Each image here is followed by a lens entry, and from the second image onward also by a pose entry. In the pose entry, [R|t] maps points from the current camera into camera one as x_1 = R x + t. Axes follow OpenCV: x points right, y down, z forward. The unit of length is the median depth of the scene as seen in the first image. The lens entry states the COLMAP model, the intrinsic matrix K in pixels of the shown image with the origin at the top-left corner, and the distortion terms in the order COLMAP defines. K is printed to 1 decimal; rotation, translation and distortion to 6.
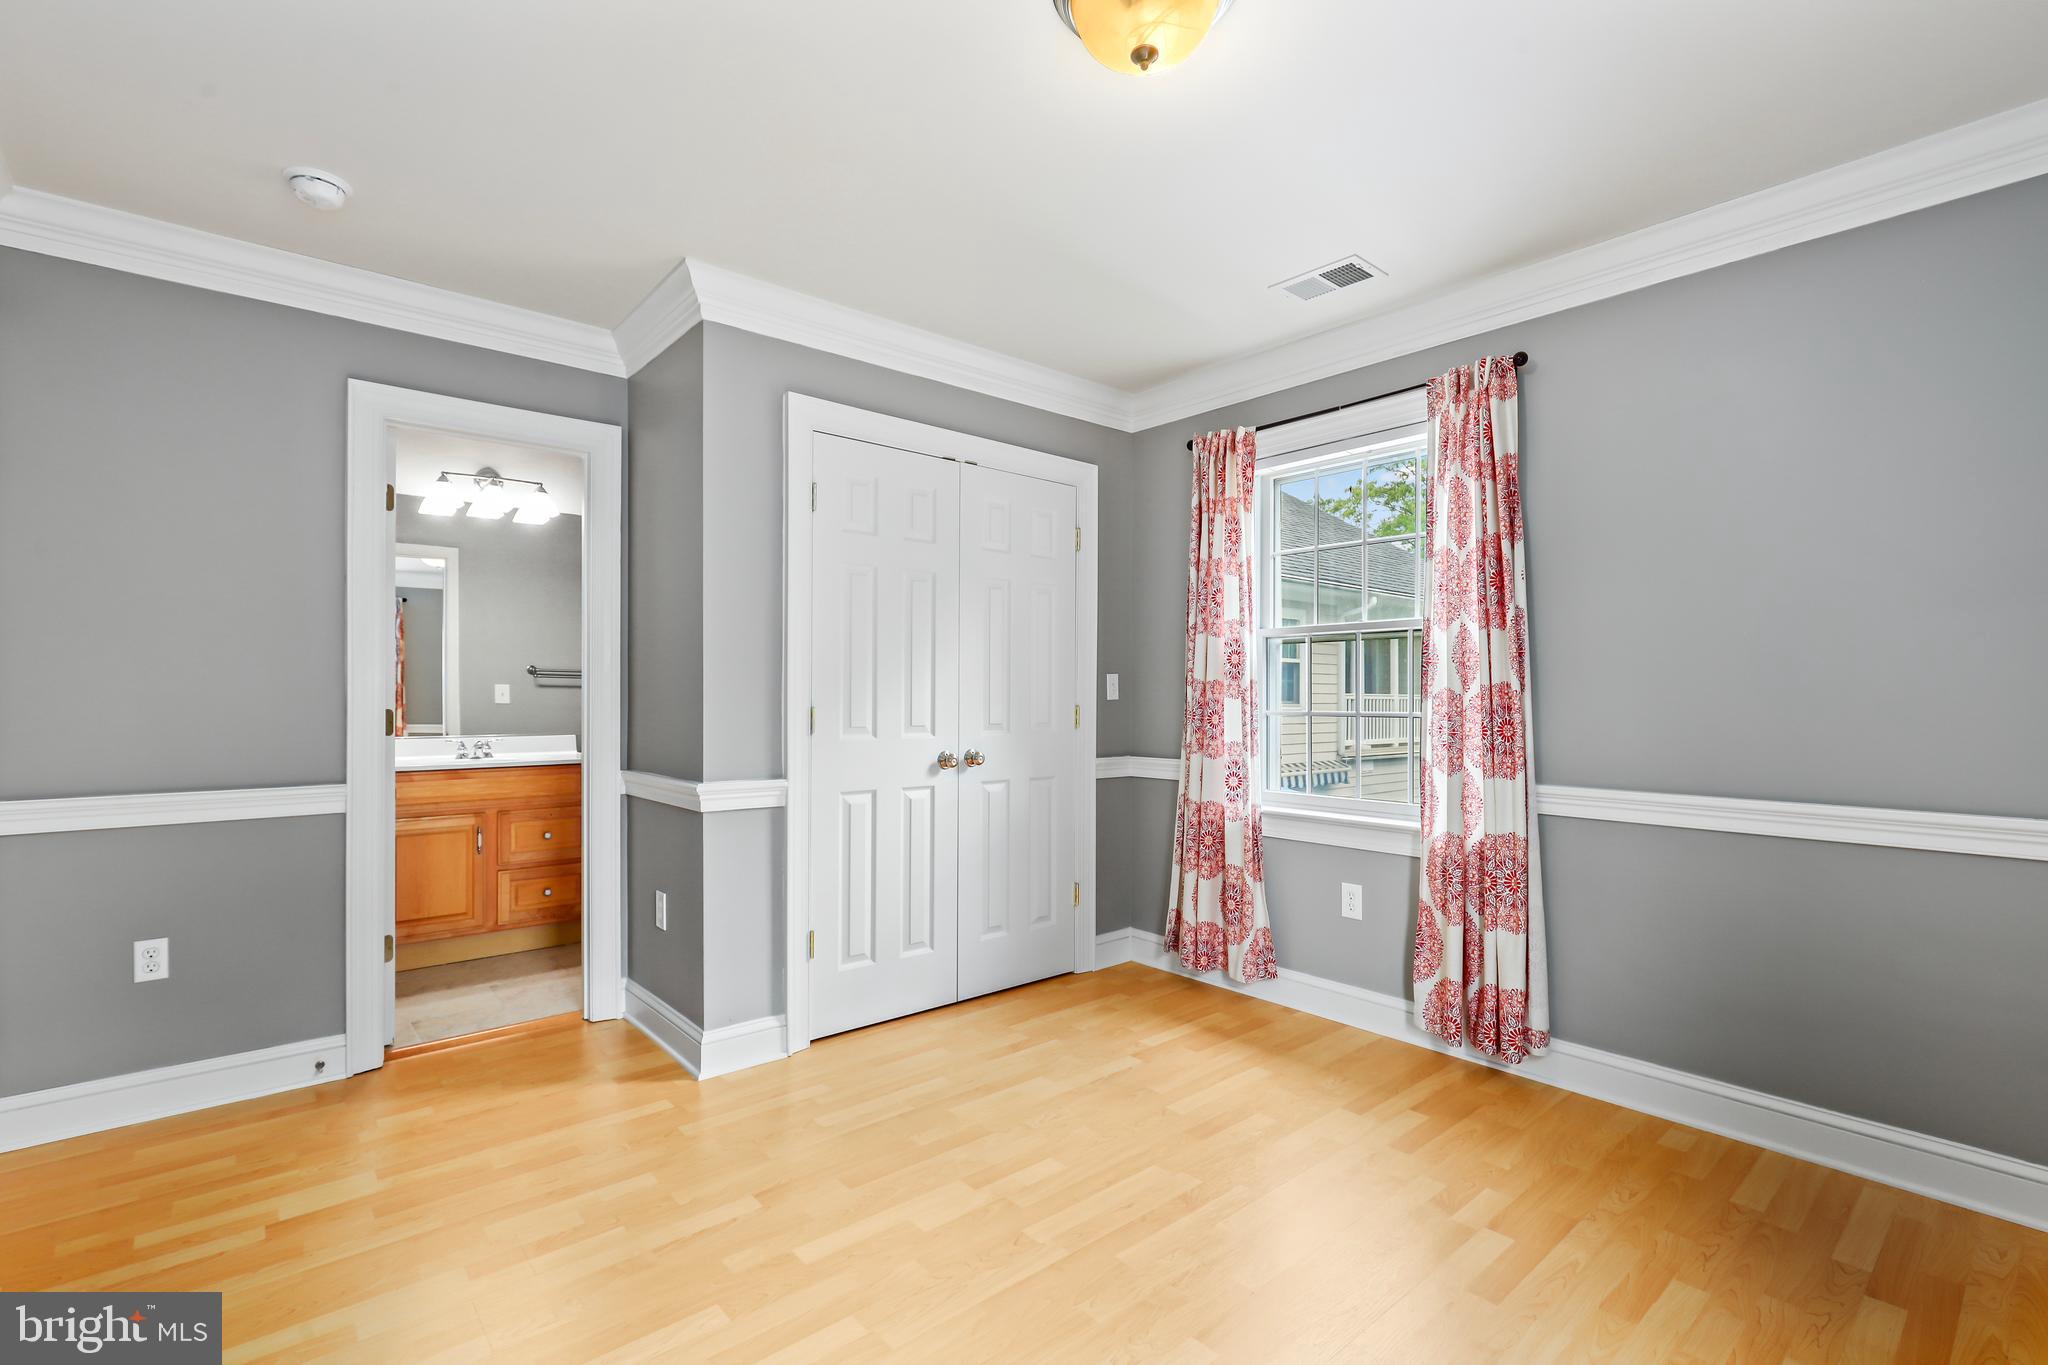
lens RADIAL K [[936.9, 0, 1025.1], [0, 936.9, 690.3], [0, 0, 1]] dist [0.004454, 0.000147]
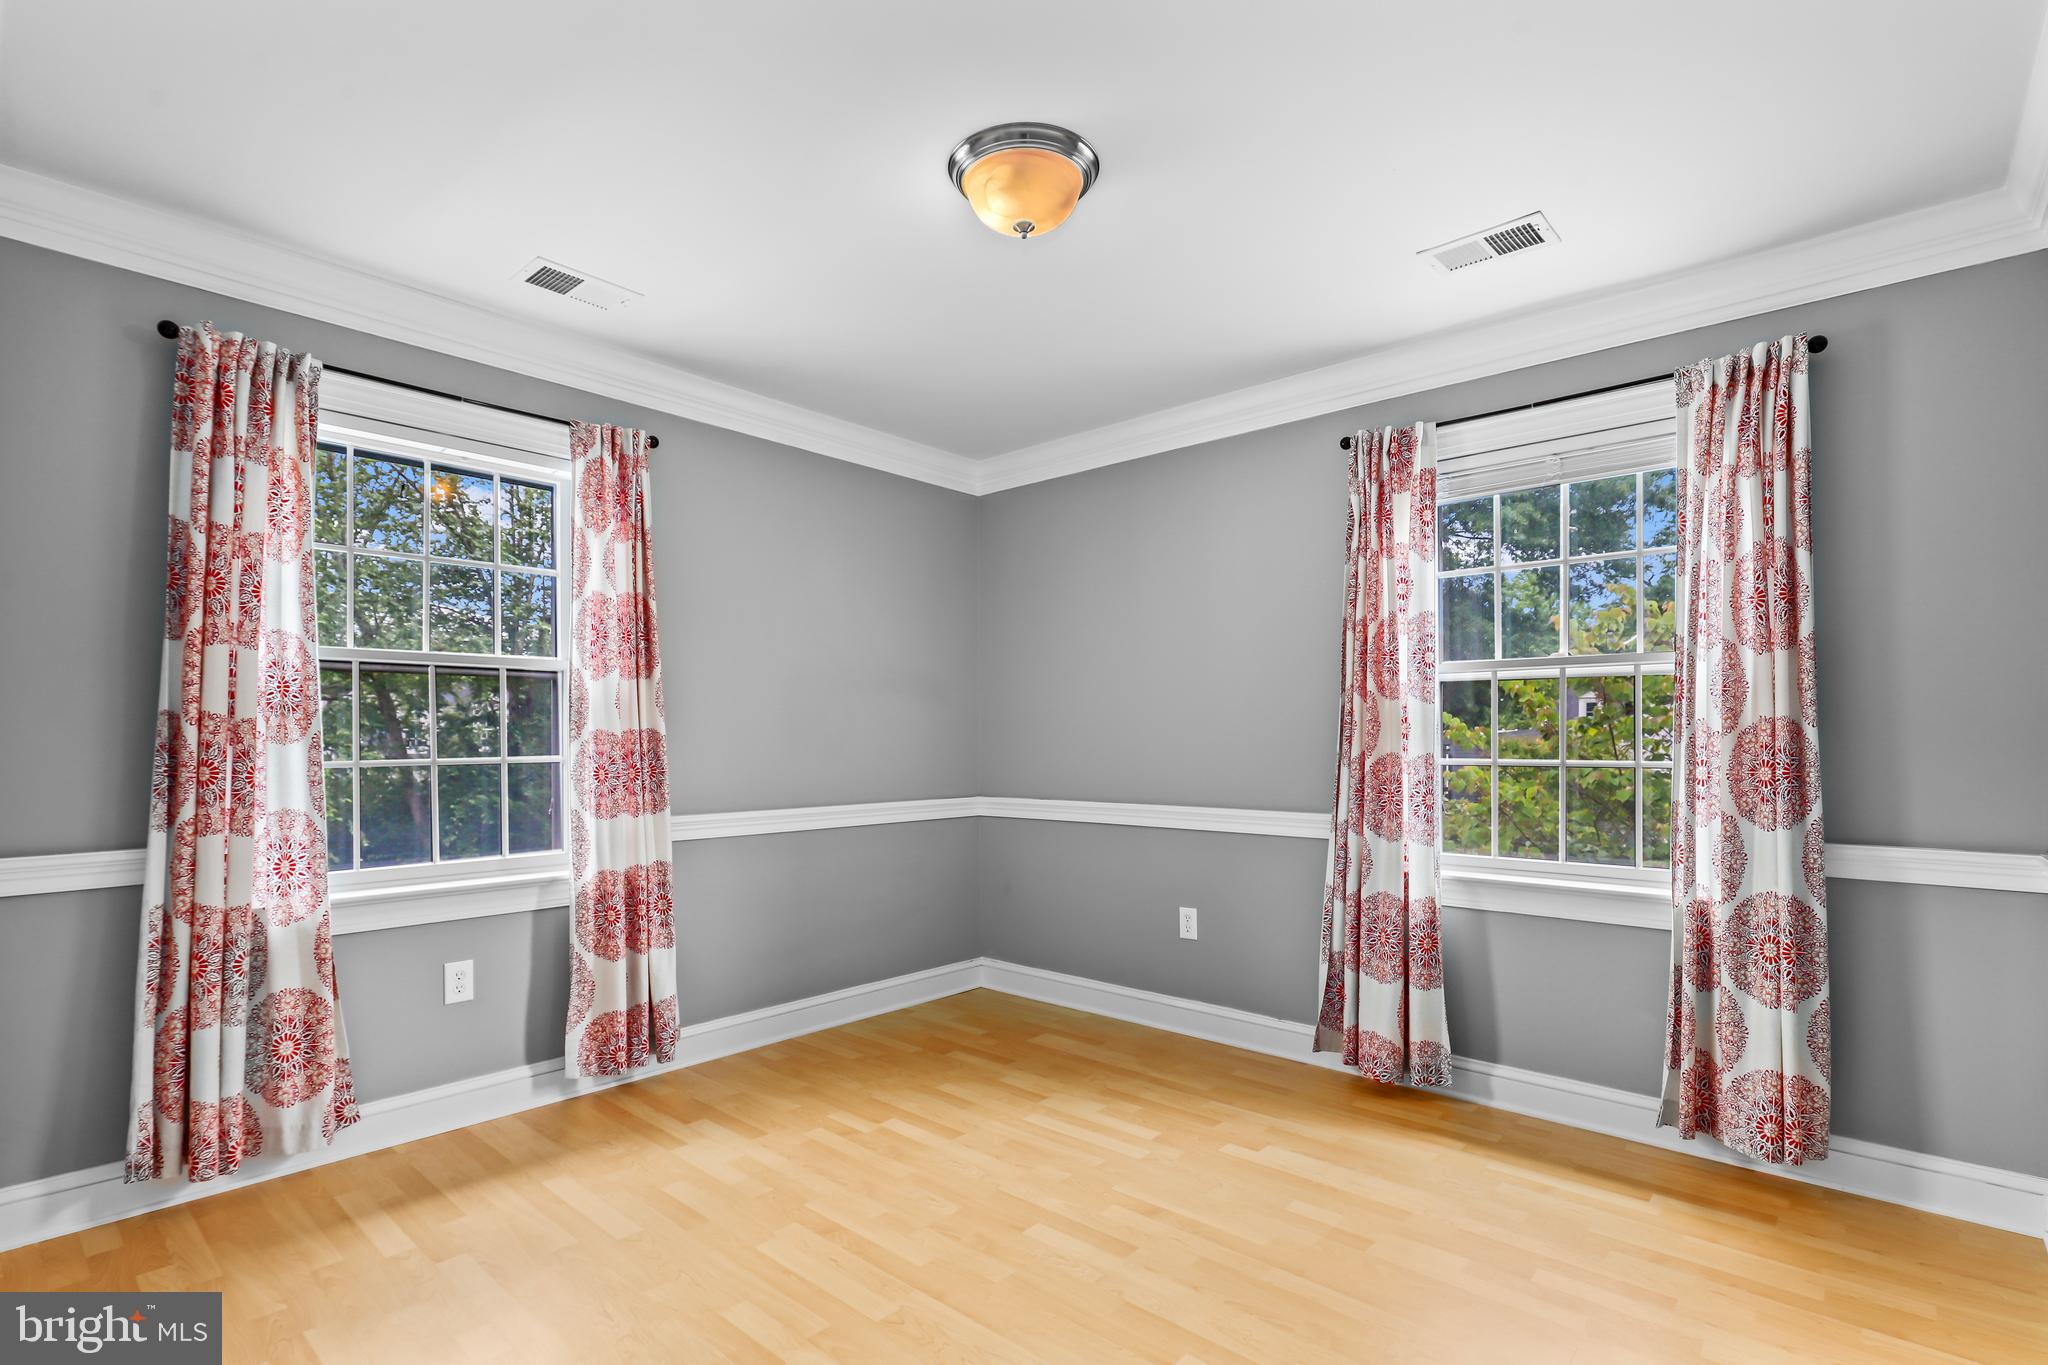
lens RADIAL K [[948.8, 0, 1065.4], [0, 948.8, 730.6], [0, 0, 1]] dist [0.000593, 0.000015]
pose [[-0.153587, 0.006175, 0.988116, -0.652905], [-0.008635, 0.999934, -0.007591, -0.001778], [-0.988097, -0.009699, -0.153523, 0.655429]]
